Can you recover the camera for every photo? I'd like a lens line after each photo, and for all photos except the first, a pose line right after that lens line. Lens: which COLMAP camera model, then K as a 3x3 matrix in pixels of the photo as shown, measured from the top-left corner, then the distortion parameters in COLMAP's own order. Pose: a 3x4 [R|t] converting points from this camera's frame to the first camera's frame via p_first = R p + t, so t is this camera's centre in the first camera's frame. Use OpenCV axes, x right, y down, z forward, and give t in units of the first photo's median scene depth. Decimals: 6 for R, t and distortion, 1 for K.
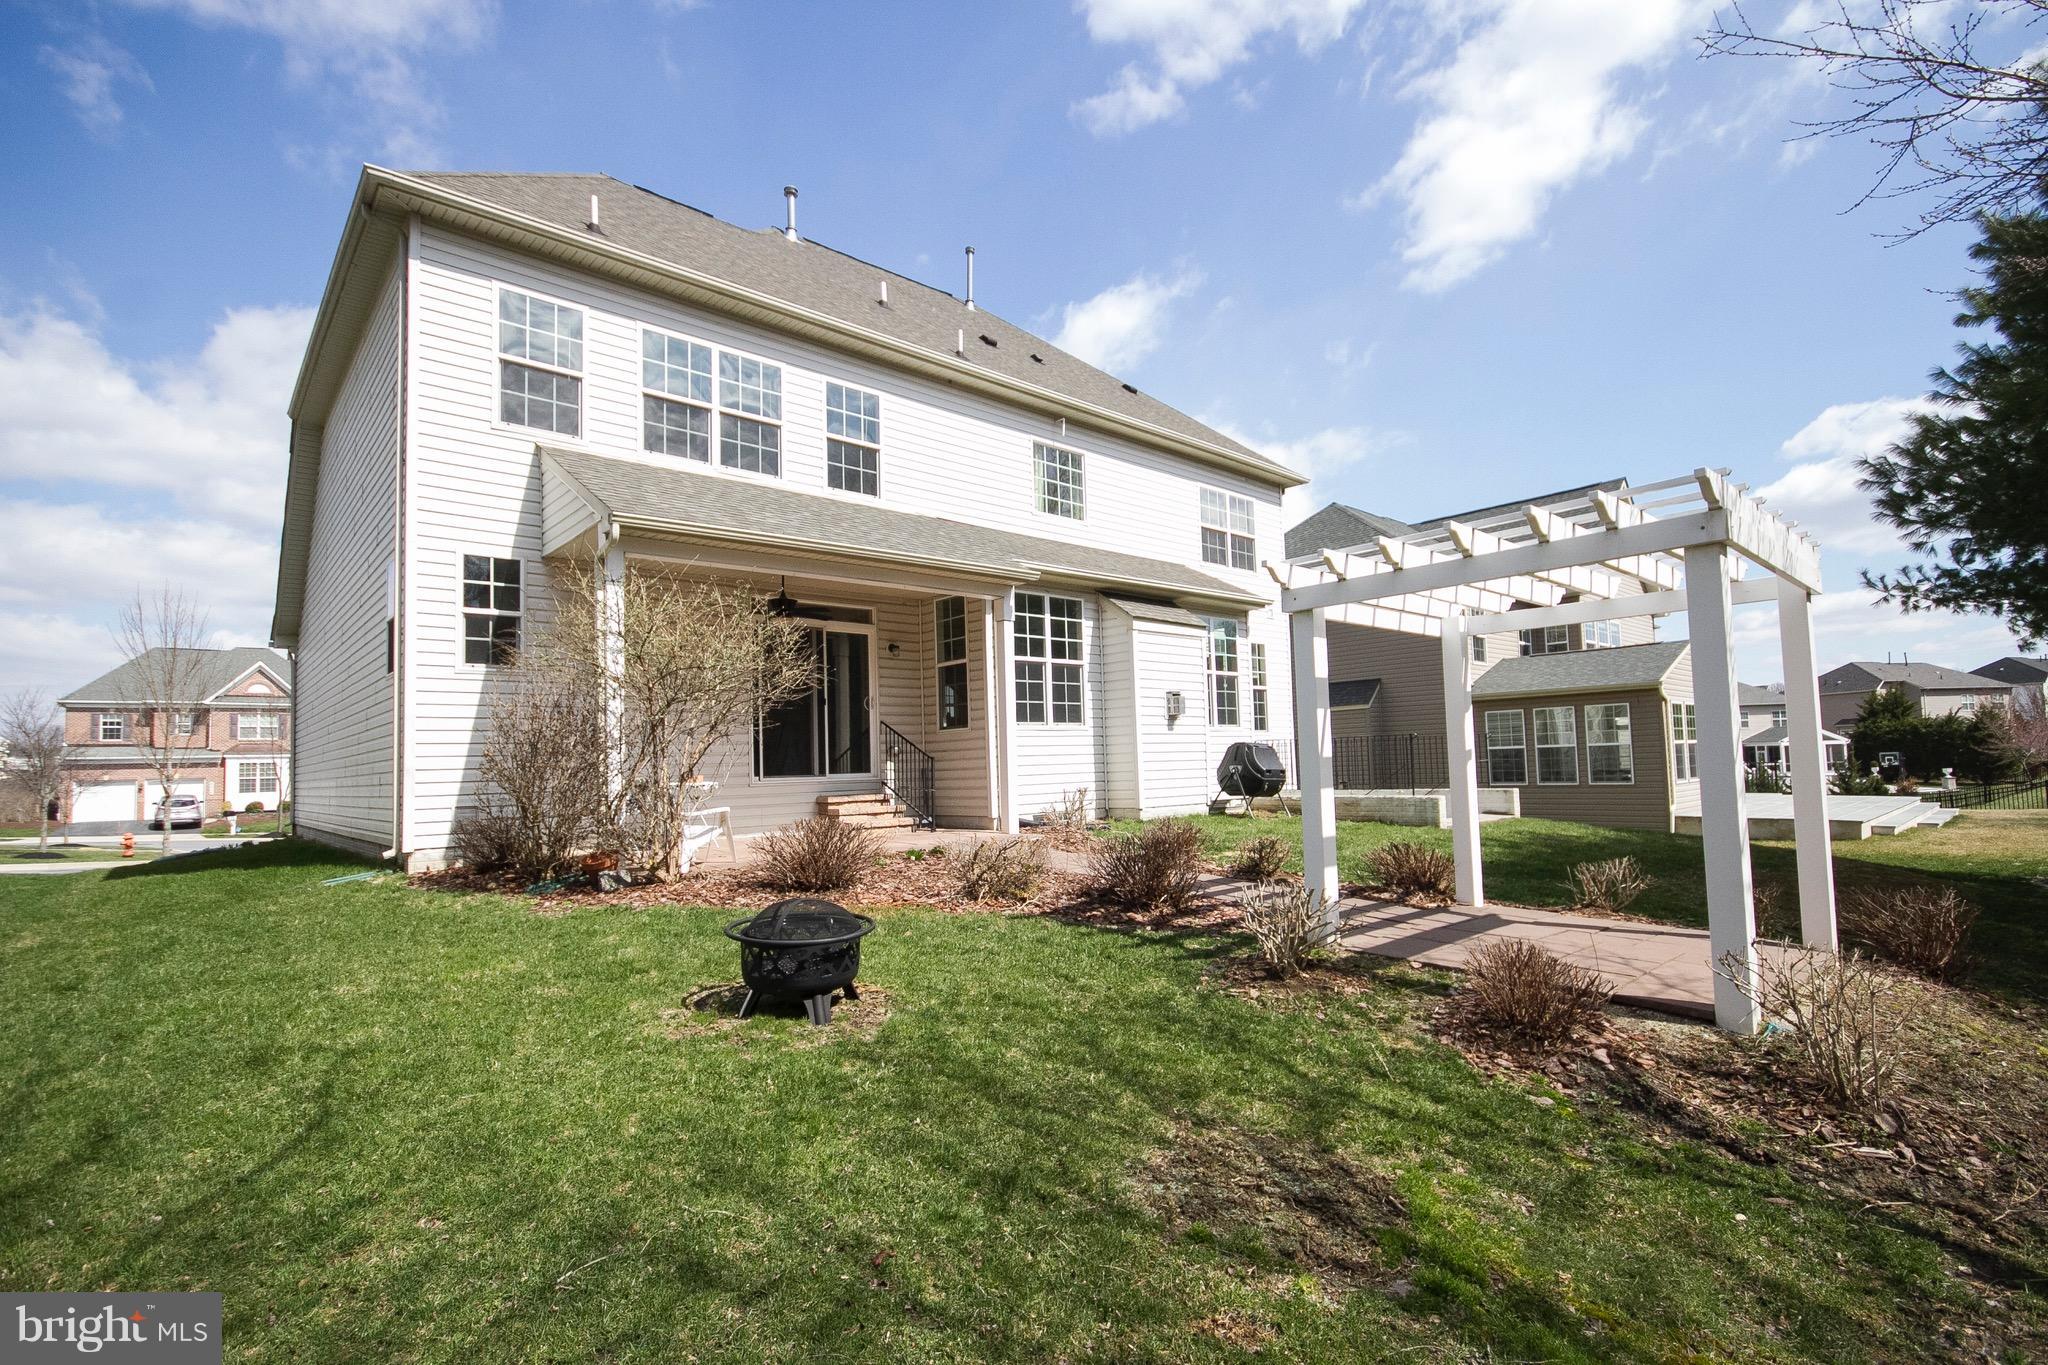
lens RADIAL K [[954.8, 0, 1021.2], [0, 954.8, 706.3], [0, 0, 1]] dist [-0.000975, 0.000079]
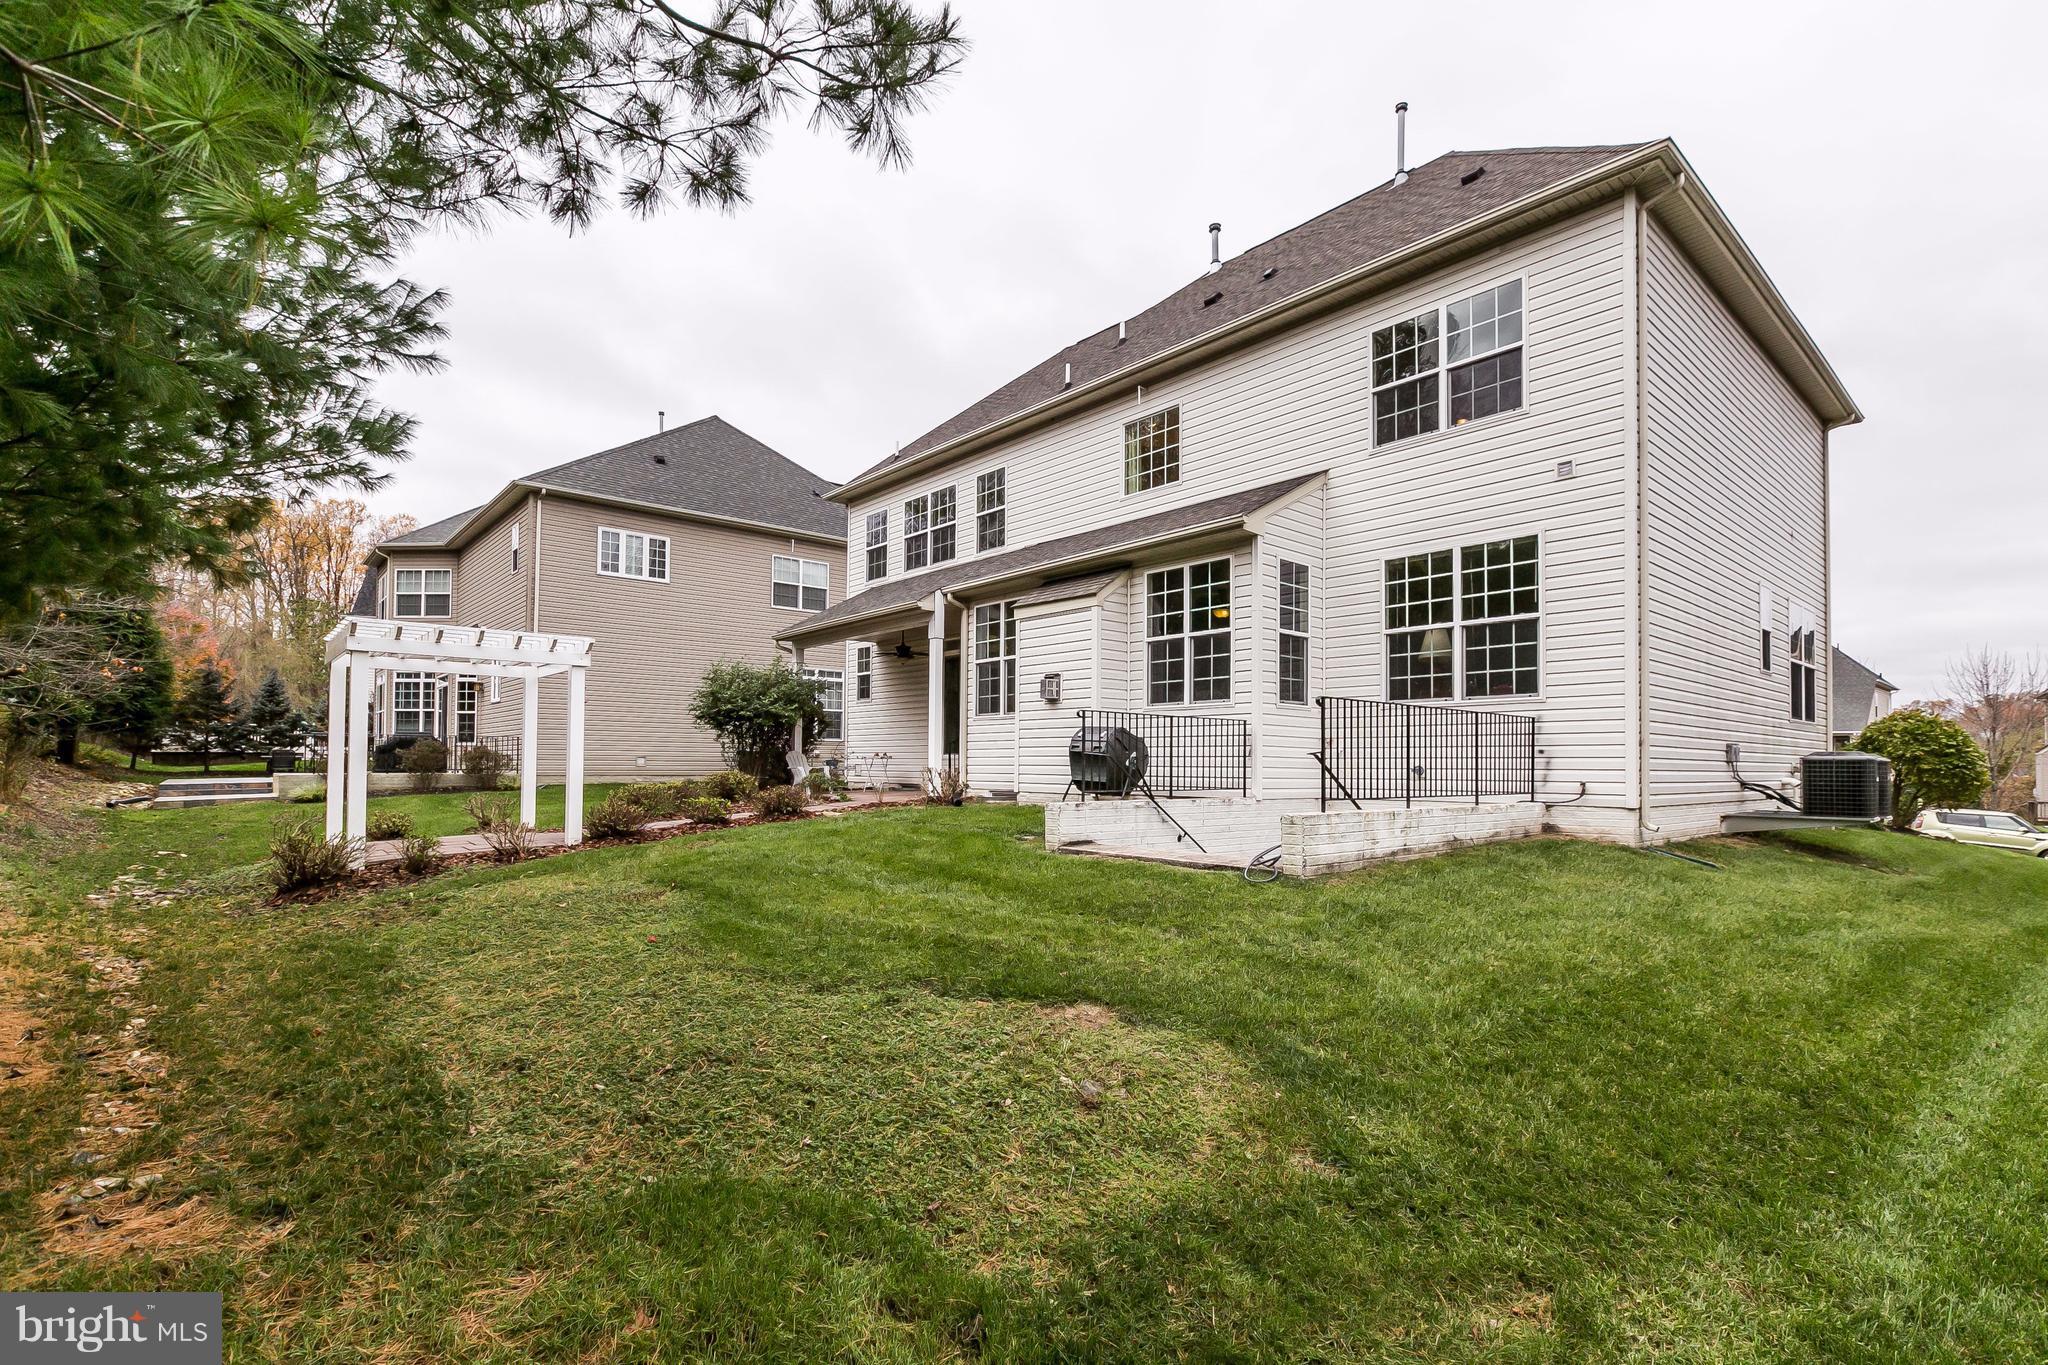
lens RADIAL K [[954.8, 0, 1021.2], [0, 954.8, 706.3], [0, 0, 1]] dist [-0.000975, 0.000079]
pose [[-0.002715, -0.024253, -0.999702, 0.990692], [0.079001, 0.996576, -0.024391, 0.032733], [0.996871, -0.079044, -0.000790, 0.850661]]
